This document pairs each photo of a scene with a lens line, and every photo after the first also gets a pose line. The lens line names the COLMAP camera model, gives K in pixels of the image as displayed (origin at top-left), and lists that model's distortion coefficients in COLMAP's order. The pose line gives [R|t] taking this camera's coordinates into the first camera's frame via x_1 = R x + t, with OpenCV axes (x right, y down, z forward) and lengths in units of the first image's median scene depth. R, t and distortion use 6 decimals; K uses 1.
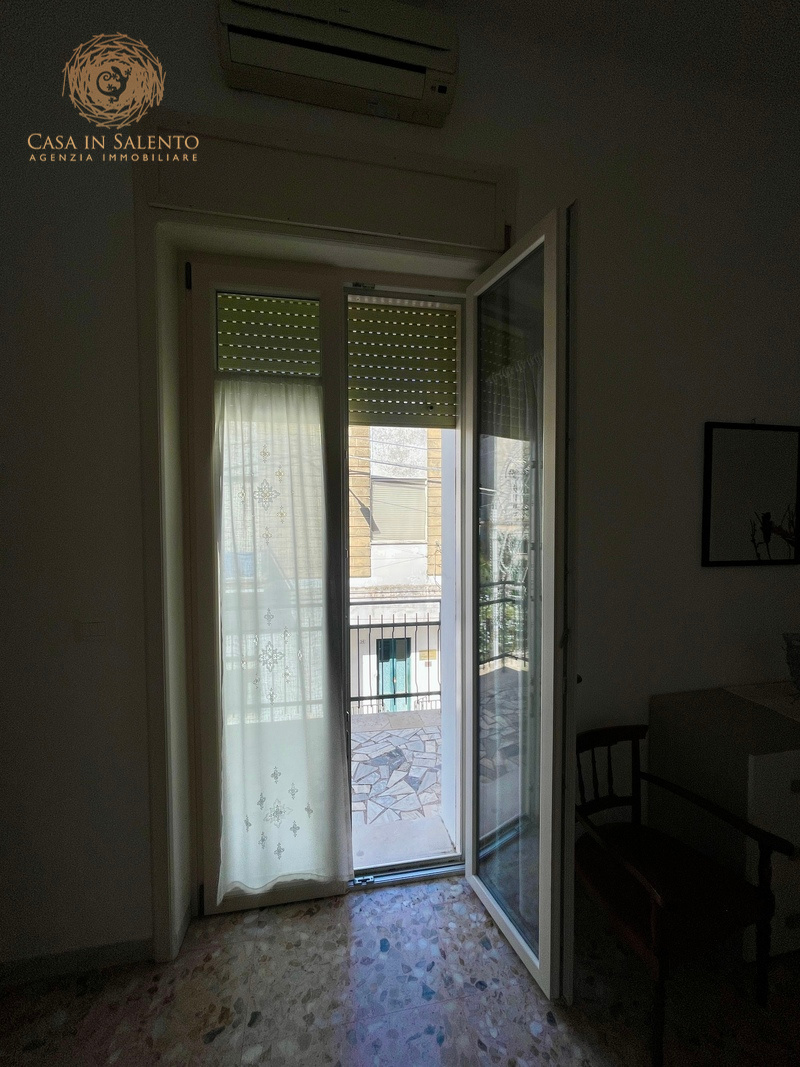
lens RADIAL K [[429.5, 0, 397.0], [0, 429.5, 534.4], [0, 0, 1]] dist [-0.001172, -0.001087]
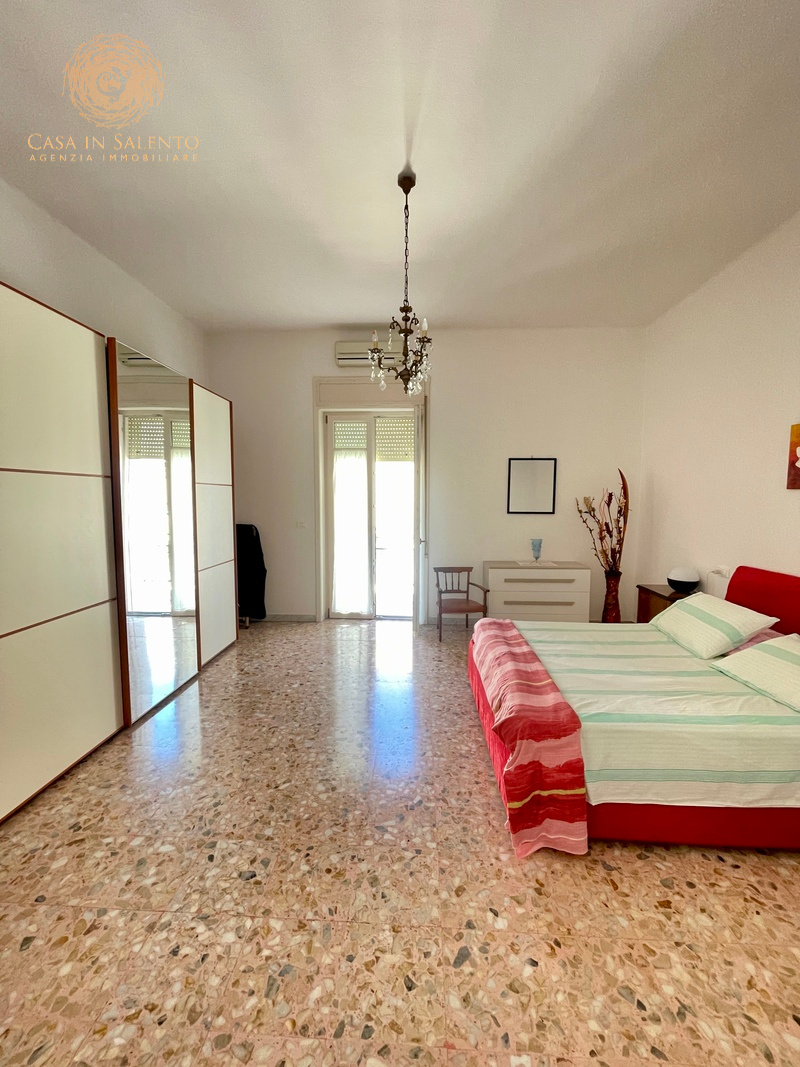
lens RADIAL K [[429.5, 0, 398.9], [0, 429.5, 530.7], [0, 0, 1]] dist [-0.001172, -0.001087]
pose [[0.971827, 0.026526, -0.234198, 0.777076], [-0.015839, 0.998751, 0.047398, 0.072442], [0.235163, -0.042353, 0.971033, -1.933597]]
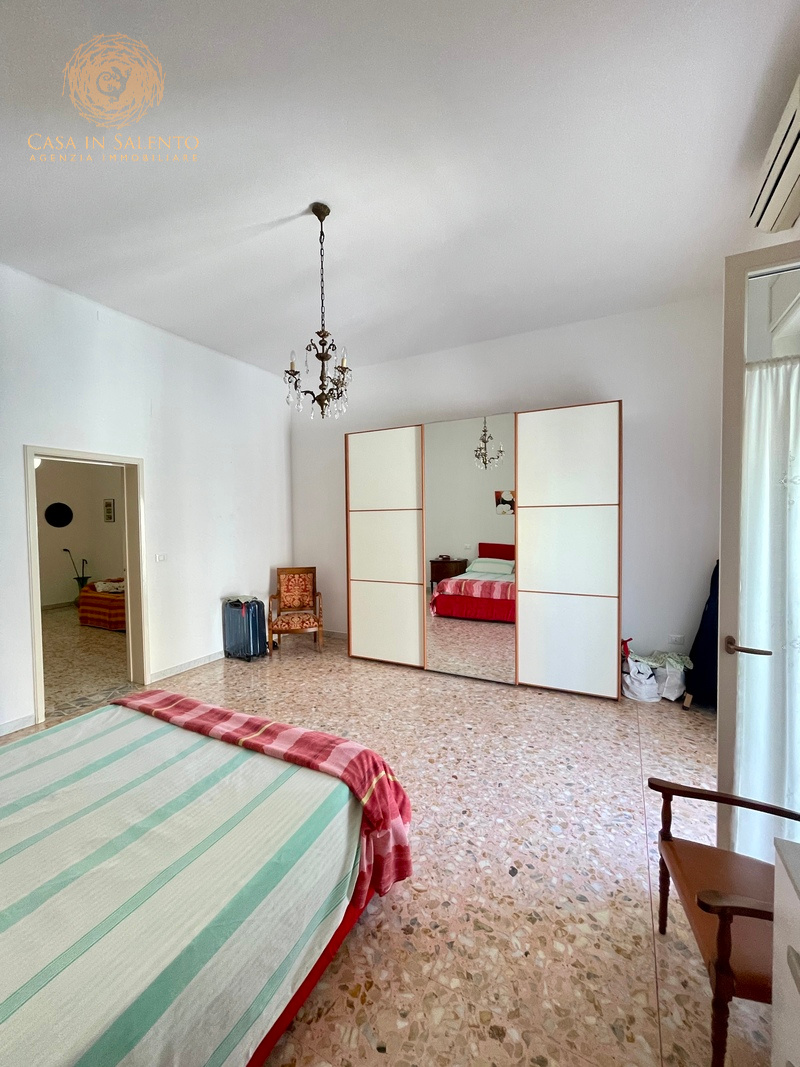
lens RADIAL K [[429.5, 0, 393.9], [0, 429.5, 530.3], [0, 0, 1]] dist [-0.001172, -0.001087]
pose [[-0.619781, 0.038035, -0.783853, 1.478988], [-0.004675, 0.998628, 0.052153, -0.038627], [0.784761, 0.035988, -0.618753, 0.749394]]
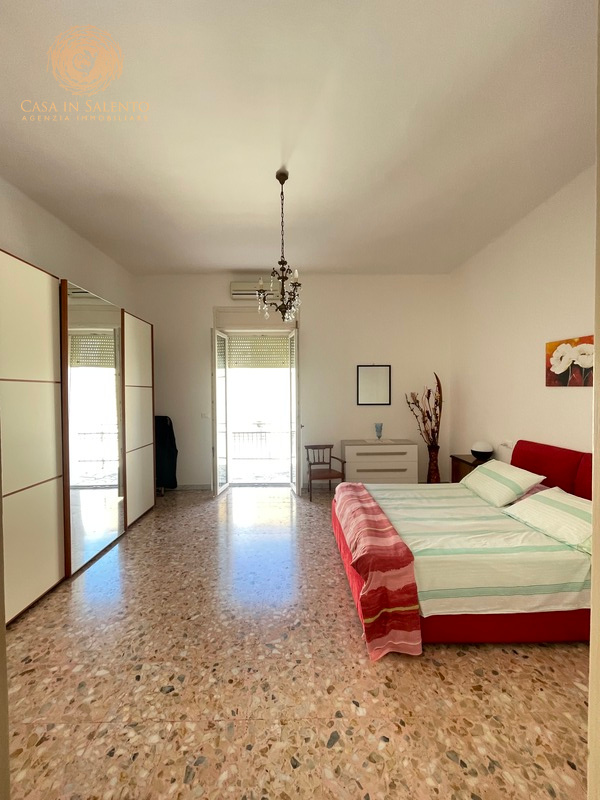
lens RADIAL K [[322.0, 0, 298.7], [0, 322.0, 396.9], [0, 0, 1]] dist [-0.001172, -0.001087]
pose [[0.985564, -0.000688, -0.169300, 0.776548], [-0.002465, 0.999828, -0.018408, 0.062598], [0.169284, 0.018560, 0.985393, -1.984654]]
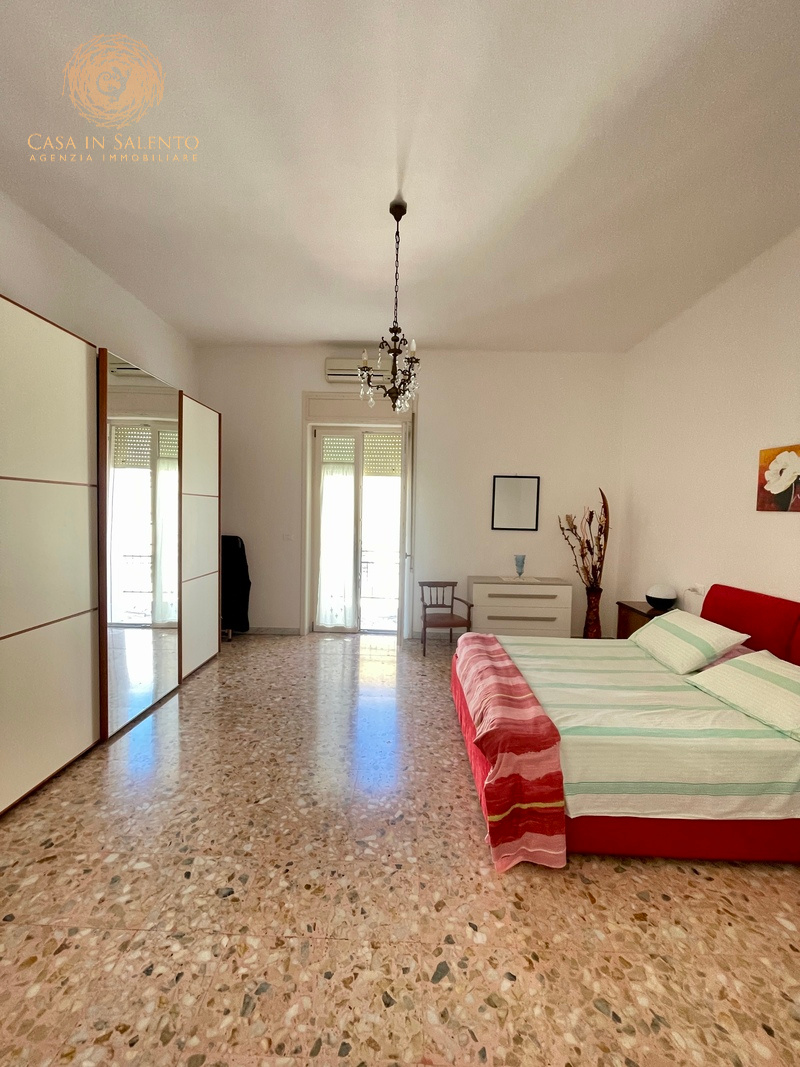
lens RADIAL K [[429.5, 0, 398.4], [0, 429.5, 529.9], [0, 0, 1]] dist [-0.001172, -0.001087]
pose [[0.978229, 0.035113, -0.204536, 0.782778], [-0.033423, 0.999373, 0.011709, 0.072397], [0.204819, -0.004618, 0.978789, -1.957395]]
